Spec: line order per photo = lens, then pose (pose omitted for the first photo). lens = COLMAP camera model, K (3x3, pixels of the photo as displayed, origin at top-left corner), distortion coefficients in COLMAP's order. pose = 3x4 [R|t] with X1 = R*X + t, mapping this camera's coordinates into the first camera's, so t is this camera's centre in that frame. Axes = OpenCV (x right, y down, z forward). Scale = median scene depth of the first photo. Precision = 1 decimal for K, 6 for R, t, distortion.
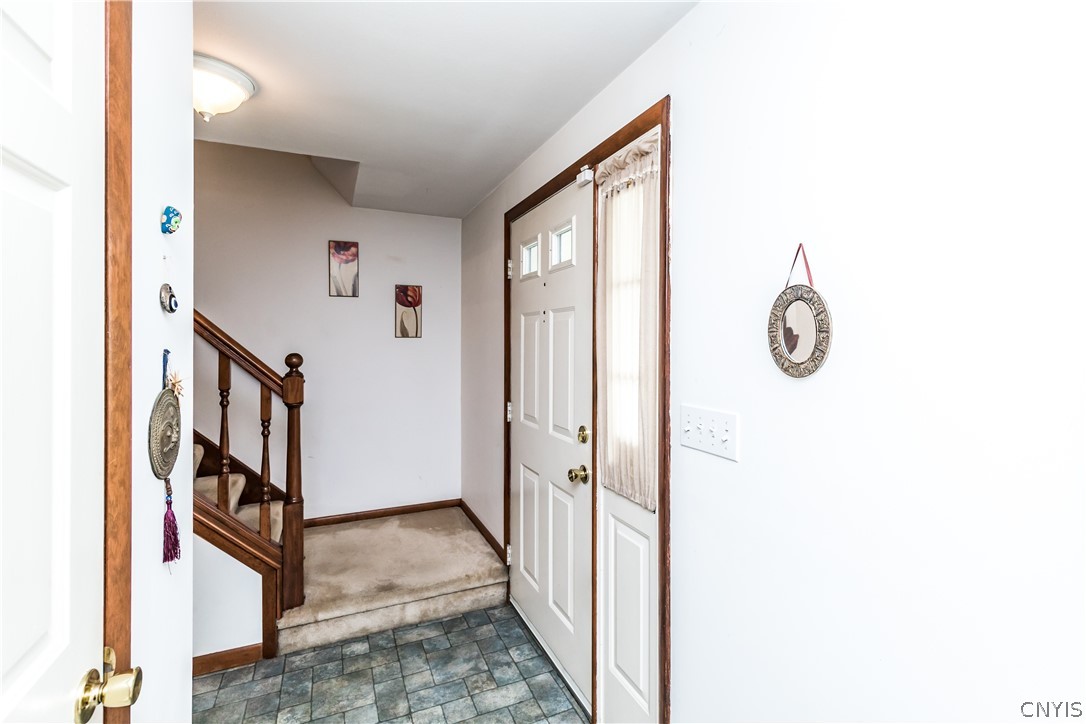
lens RADIAL K [[512.9, 0, 563.8], [0, 512.9, 334.3], [0, 0, 1]] dist [0.007681, -0.001269]
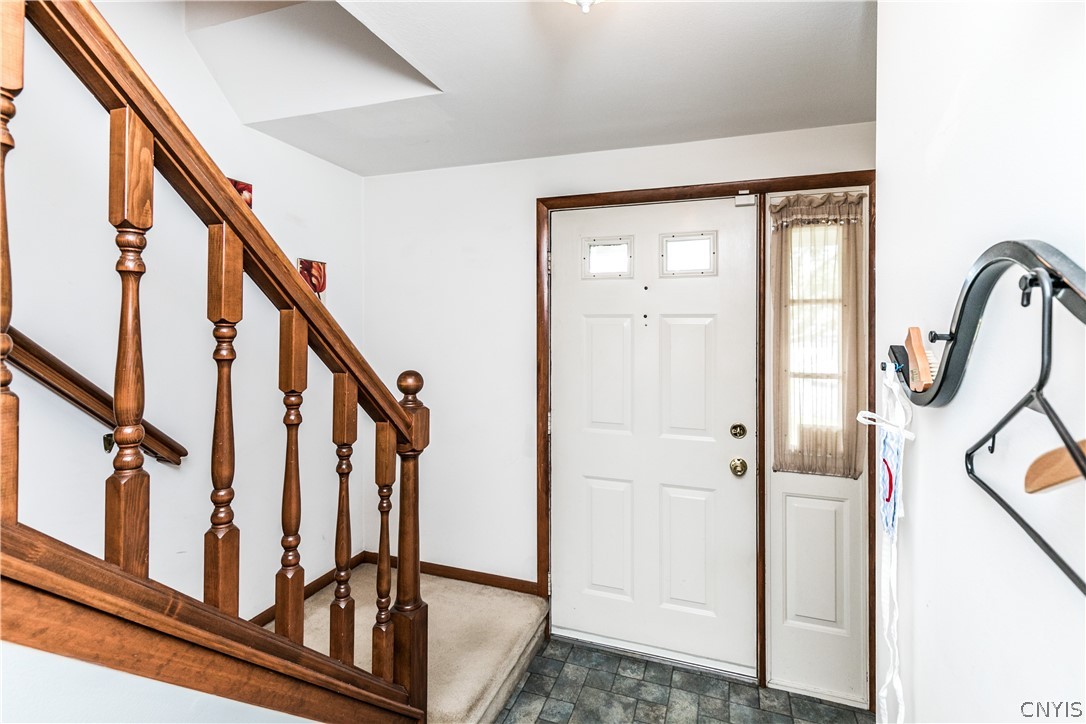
lens RADIAL K [[512.9, 0, 573.4], [0, 512.9, 322.2], [0, 0, 1]] dist [0.007681, -0.001269]
pose [[0.680931, 0.014554, 0.732203, -0.871477], [-0.016506, 0.999854, -0.004524, -0.024438], [-0.732162, -0.009005, 0.681071, 0.430871]]
